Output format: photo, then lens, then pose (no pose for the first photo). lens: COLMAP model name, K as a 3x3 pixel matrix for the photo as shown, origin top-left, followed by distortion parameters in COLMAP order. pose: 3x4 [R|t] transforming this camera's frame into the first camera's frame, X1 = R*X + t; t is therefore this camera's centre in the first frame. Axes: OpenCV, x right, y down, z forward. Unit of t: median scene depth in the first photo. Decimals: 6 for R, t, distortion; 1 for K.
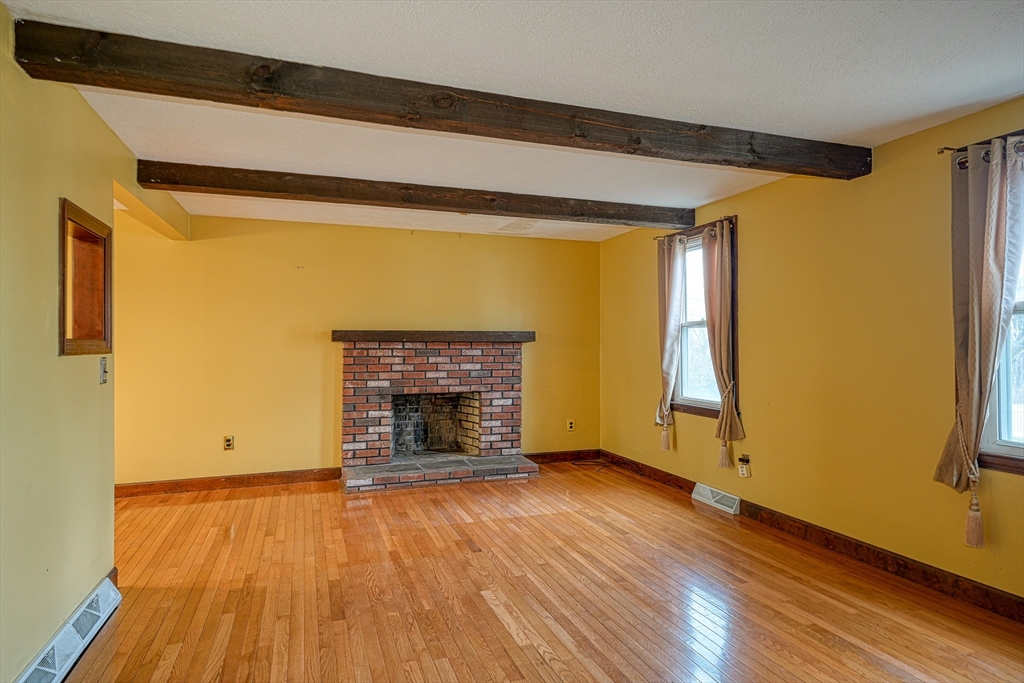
lens RADIAL K [[546.3, 0, 513.9], [0, 546.3, 335.5], [0, 0, 1]] dist [0.016264, -0.004819]
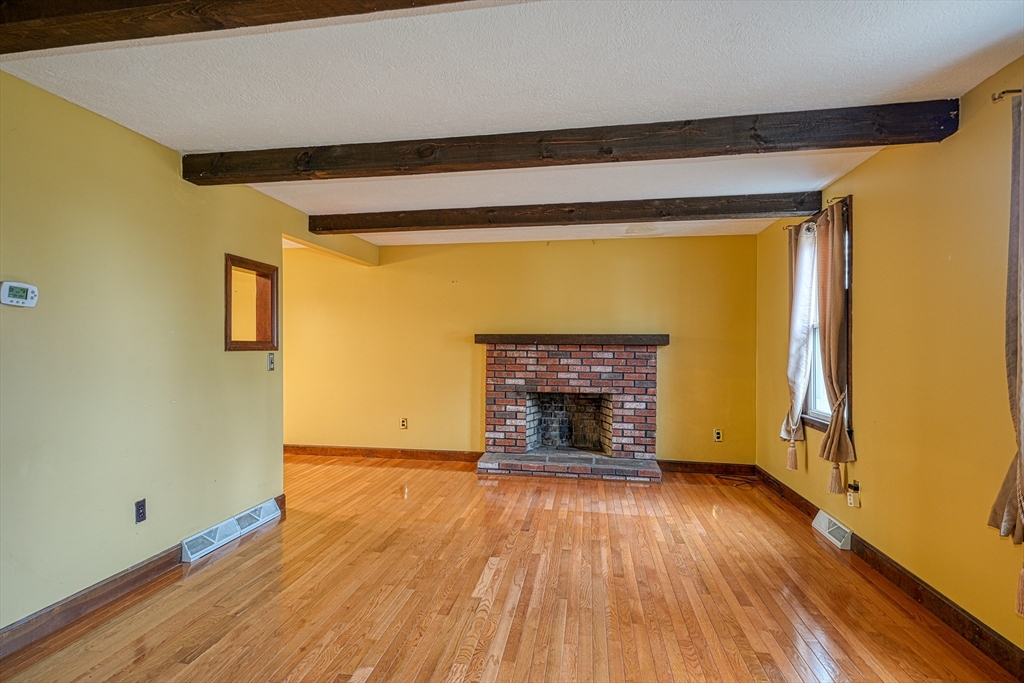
lens RADIAL K [[567.1, 0, 506.5], [0, 567.1, 344.5], [0, 0, 1]] dist [0.017074, -0.010190]
pose [[0.866593, 0.004765, -0.498993, 0.389190], [0.000096, 0.999953, 0.009715, 0.000613], [0.499016, -0.008466, 0.866552, -0.021499]]
